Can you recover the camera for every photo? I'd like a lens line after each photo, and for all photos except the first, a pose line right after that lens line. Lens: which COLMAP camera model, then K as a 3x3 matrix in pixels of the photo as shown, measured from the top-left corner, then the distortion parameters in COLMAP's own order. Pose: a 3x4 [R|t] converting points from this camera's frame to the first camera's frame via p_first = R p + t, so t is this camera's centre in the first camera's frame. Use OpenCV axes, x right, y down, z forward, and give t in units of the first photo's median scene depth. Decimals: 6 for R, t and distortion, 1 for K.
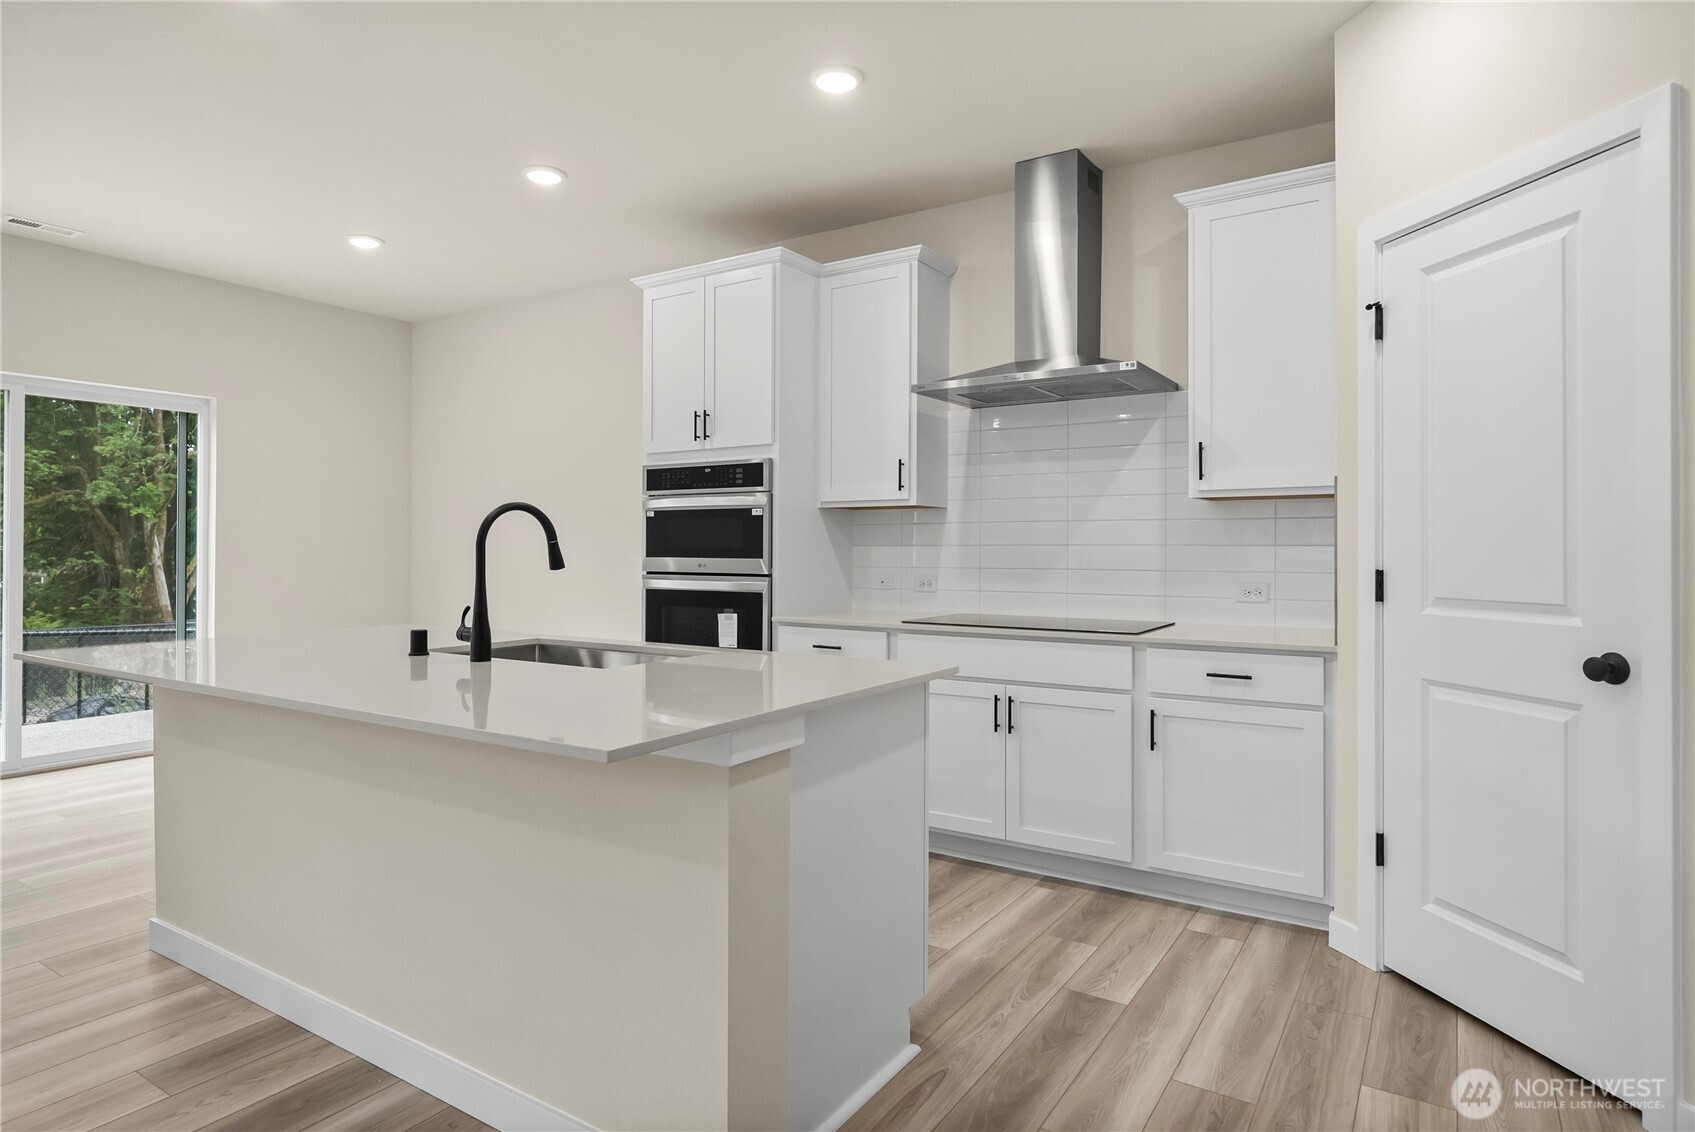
lens RADIAL K [[934.8, 0, 863.5], [0, 934.8, 551.4], [0, 0, 1]] dist [0.001335, 0.000702]
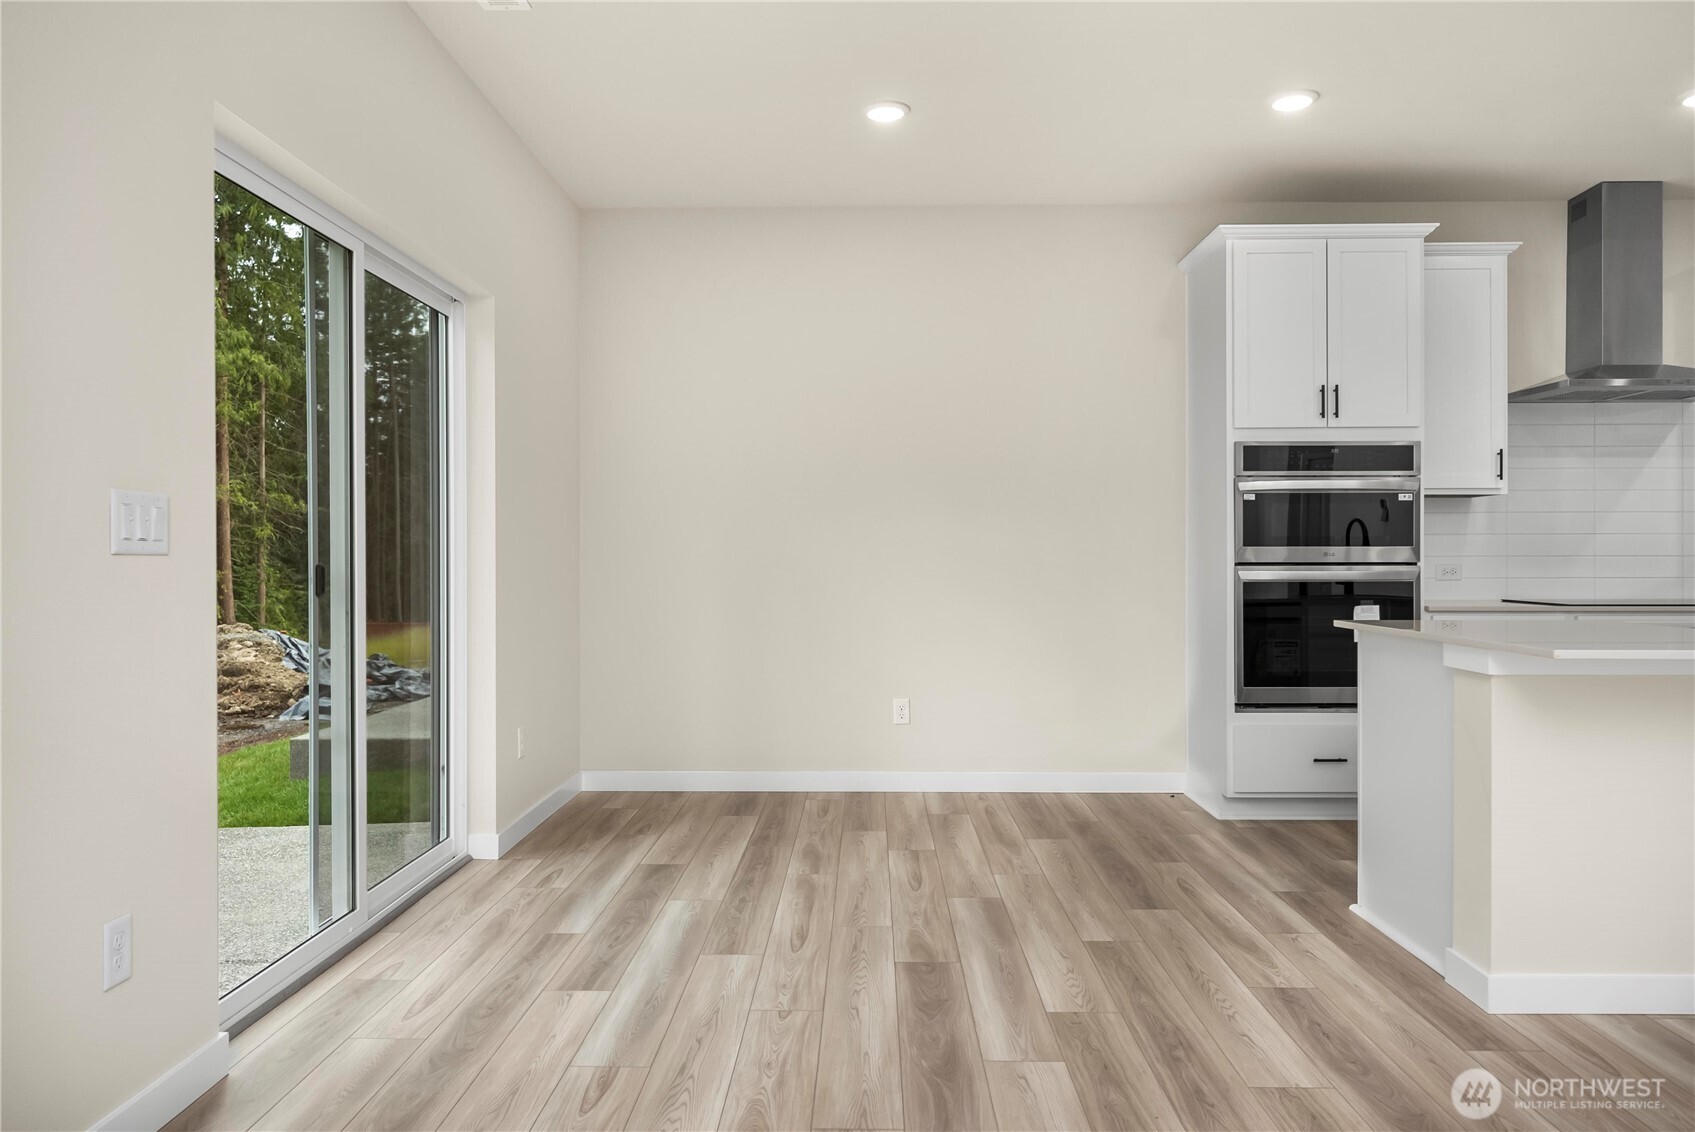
lens RADIAL K [[1147.7, 0, 842.6], [0, 1147.7, 560.7], [0, 0, 1]] dist [-0.008141, 0.000298]
pose [[0.856030, -0.005057, 0.516901, -1.215098], [0.004771, 0.999987, 0.001882, 0.017788], [-0.516904, 0.000855, 0.856043, 0.299154]]
